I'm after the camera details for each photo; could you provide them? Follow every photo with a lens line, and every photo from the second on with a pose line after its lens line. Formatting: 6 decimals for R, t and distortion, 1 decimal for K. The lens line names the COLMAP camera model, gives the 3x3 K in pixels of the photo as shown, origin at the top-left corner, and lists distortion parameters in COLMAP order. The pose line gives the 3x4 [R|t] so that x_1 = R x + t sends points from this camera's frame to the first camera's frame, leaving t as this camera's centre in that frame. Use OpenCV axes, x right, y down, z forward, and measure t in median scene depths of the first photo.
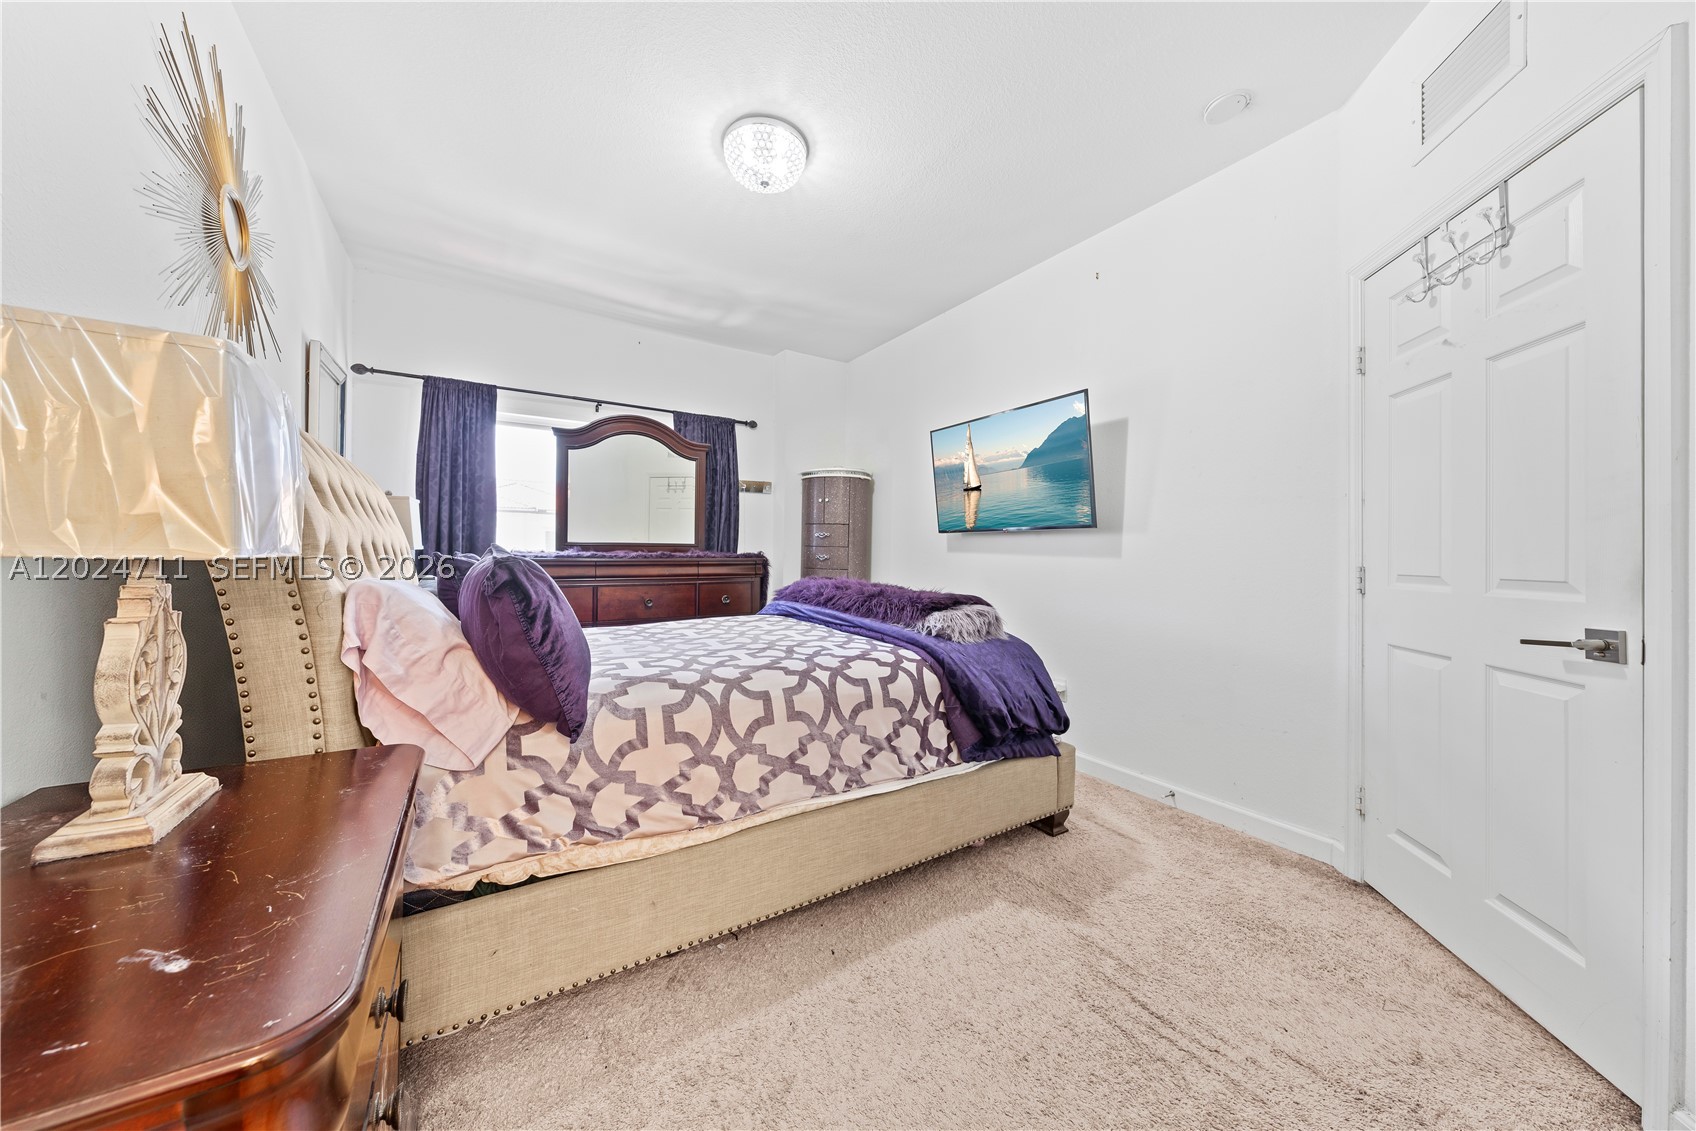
lens RADIAL K [[574.0, 0, 846.8], [0, 574.0, 549.6], [0, 0, 1]] dist [-0.003201, 0.000079]
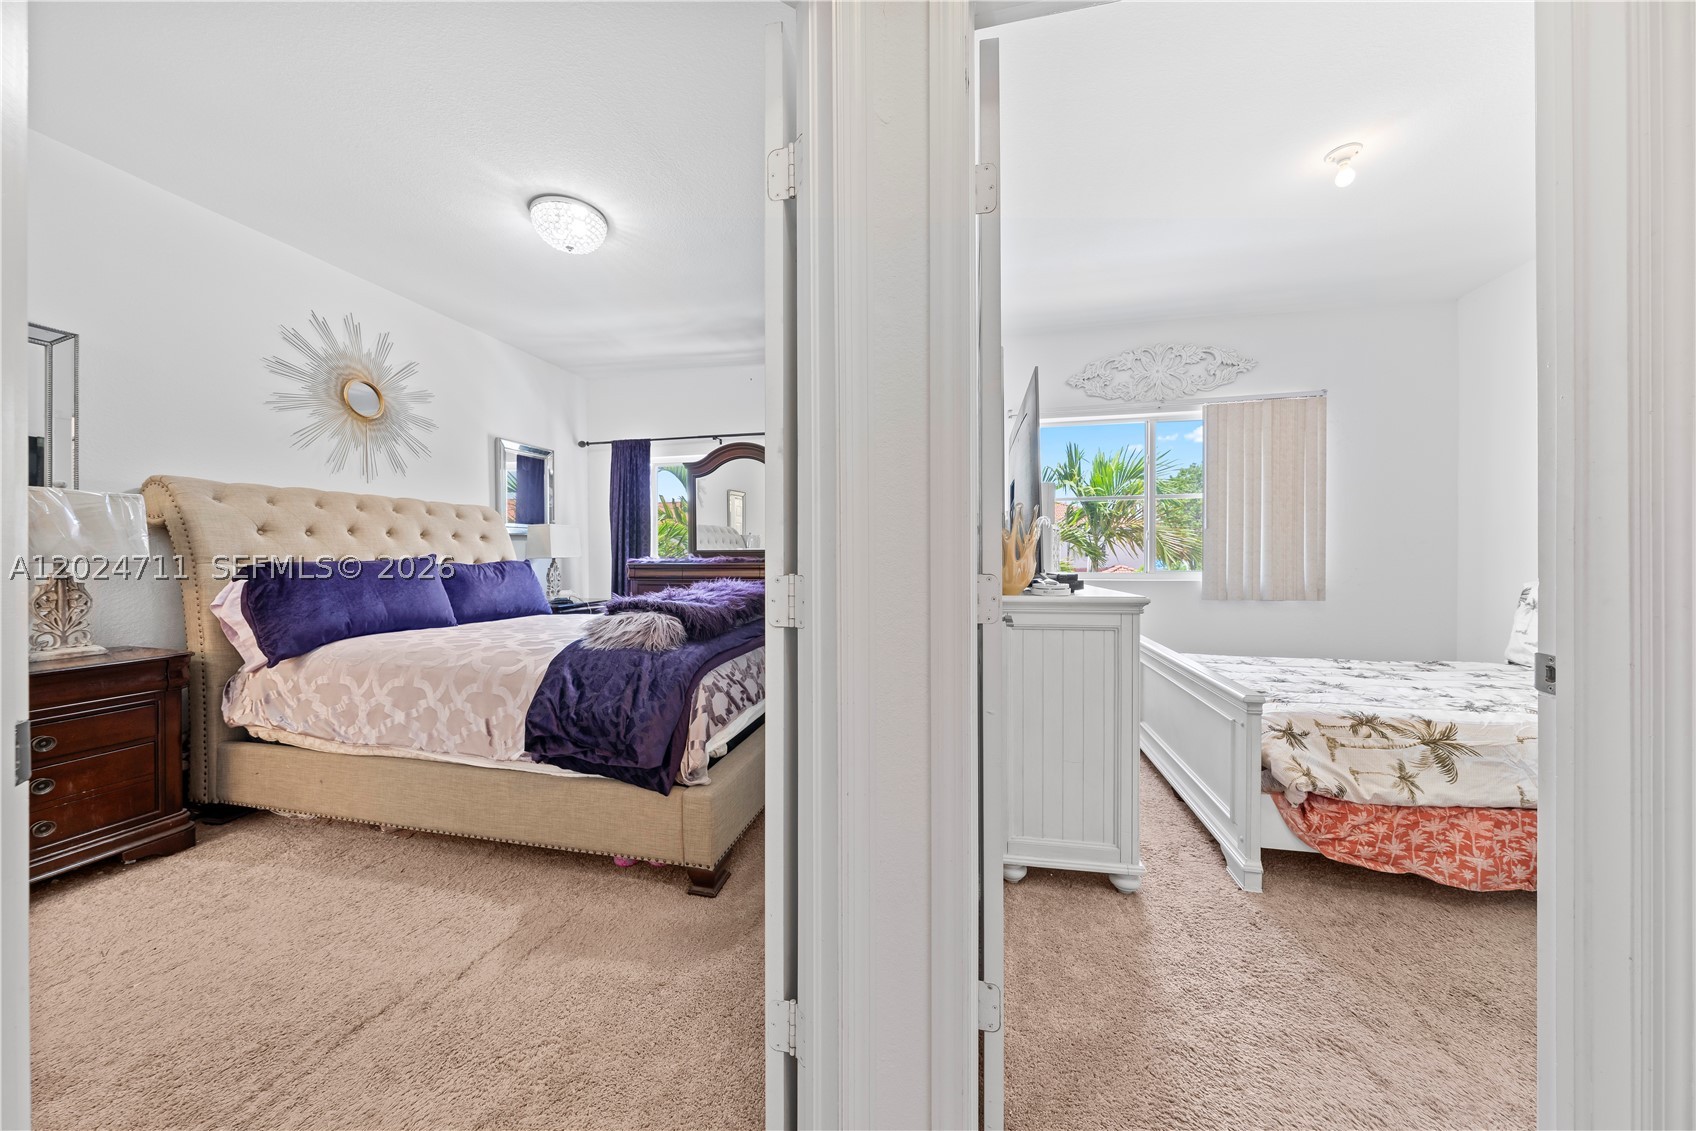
lens RADIAL K [[574.0, 0, 848.0], [0, 574.0, 556.9], [0, 0, 1]] dist [-0.003201, 0.000079]
pose [[0.700125, -0.005529, -0.713999, 0.674344], [0.011123, 0.999933, 0.003164, 0.001759], [0.713934, -0.010157, 0.700139, 0.344534]]
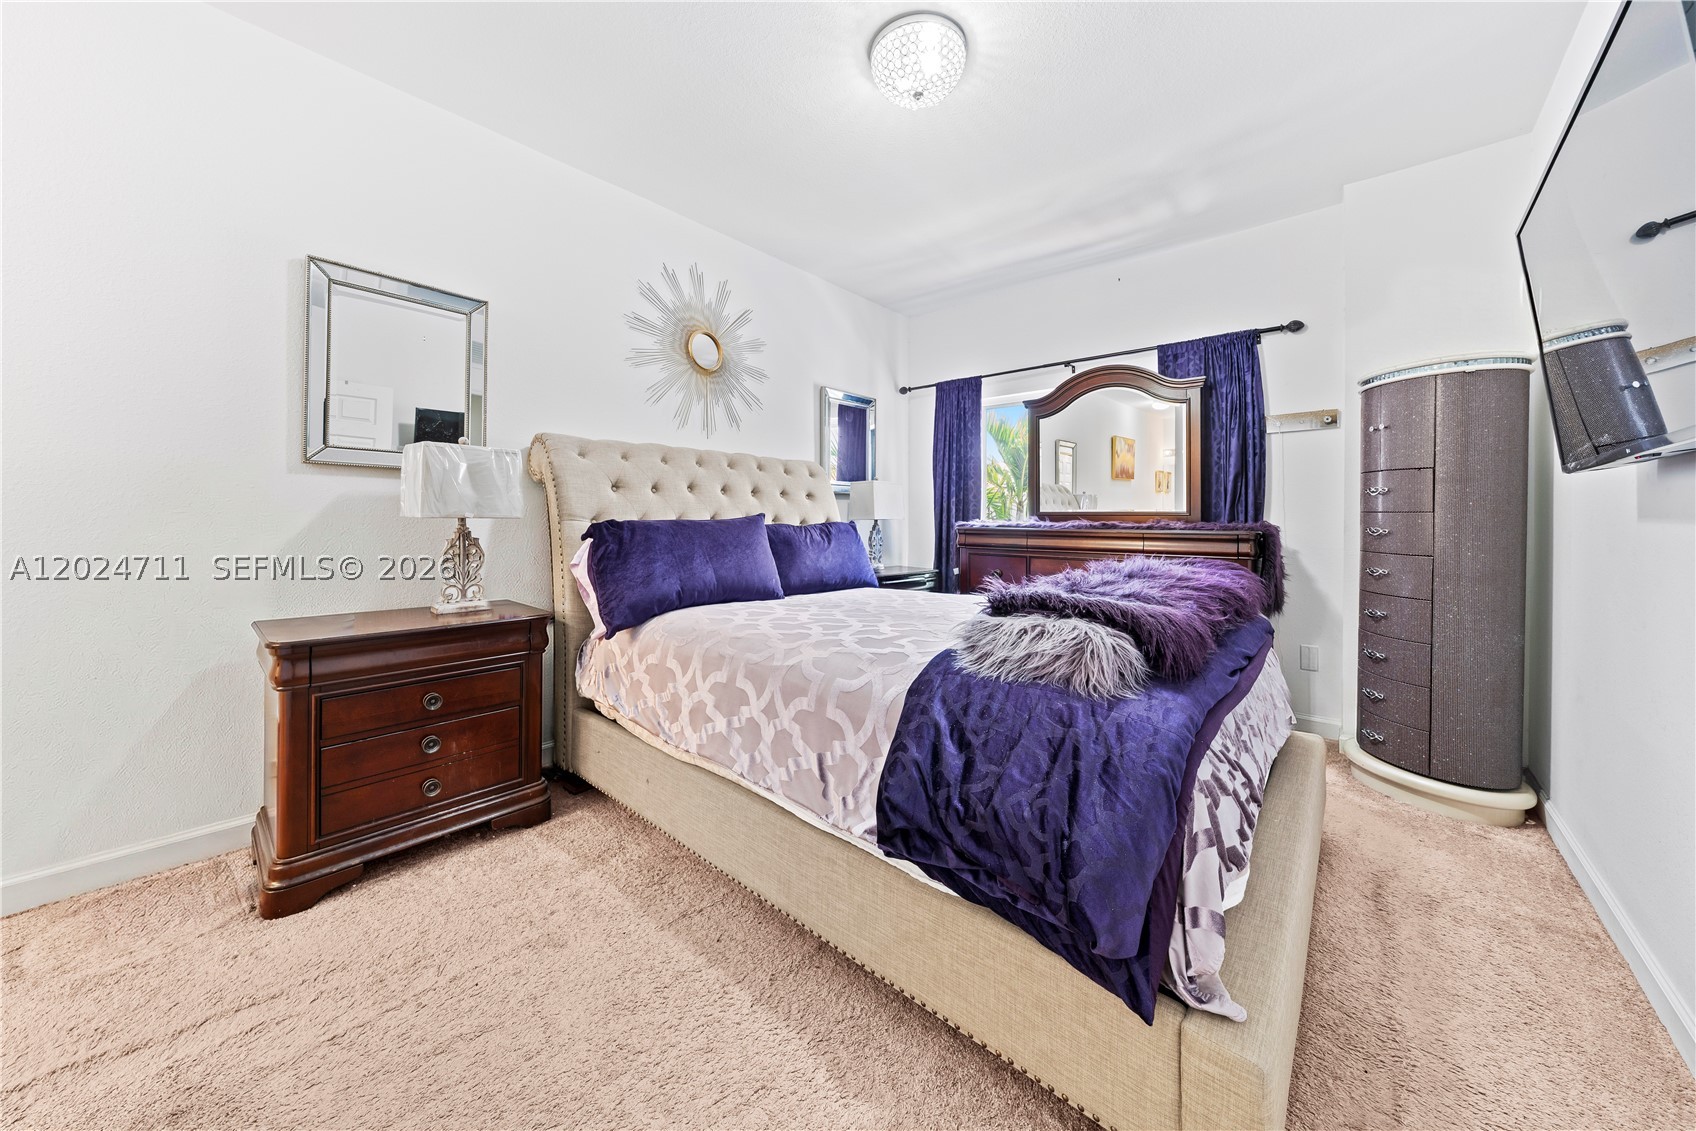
lens RADIAL K [[574.0, 0, 836.7], [0, 574.0, 527.3], [0, 0, 1]] dist [-0.003201, 0.000079]
pose [[0.266679, 0.013198, -0.963695, 0.392387], [-0.001880, 0.999911, 0.013174, 0.001785], [0.963784, -0.001701, 0.266680, 0.393098]]
